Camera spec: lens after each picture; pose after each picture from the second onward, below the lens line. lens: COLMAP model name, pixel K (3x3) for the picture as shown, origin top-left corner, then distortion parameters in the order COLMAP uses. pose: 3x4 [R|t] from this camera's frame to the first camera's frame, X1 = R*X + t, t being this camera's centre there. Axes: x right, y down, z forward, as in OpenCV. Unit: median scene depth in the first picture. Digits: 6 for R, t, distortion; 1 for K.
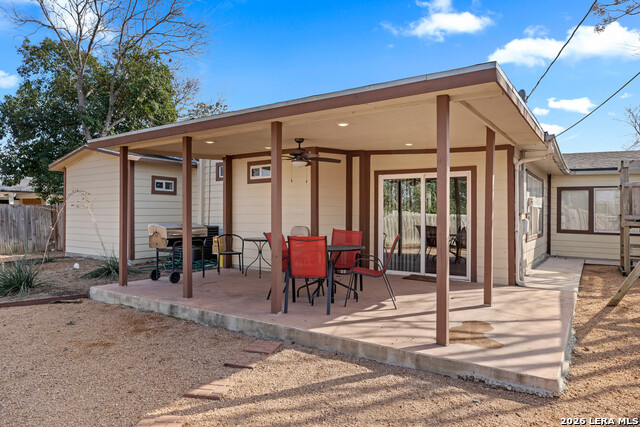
lens RADIAL K [[371.9, 0, 320.7], [0, 371.9, 216.8], [0, 0, 1]] dist [-0.005842, -0.001645]
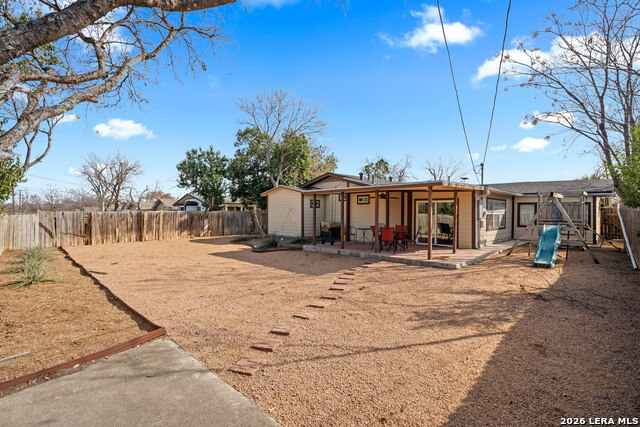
lens RADIAL K [[308.7, 0, 315.8], [0, 308.7, 213.6], [0, 0, 1]] dist [-0.001259, -0.000690]
pose [[0.978184, 0.000027, -0.207738, -0.049460], [0.001430, 0.999975, 0.006861, -0.046795], [0.207733, -0.007008, 0.978160, -0.939120]]
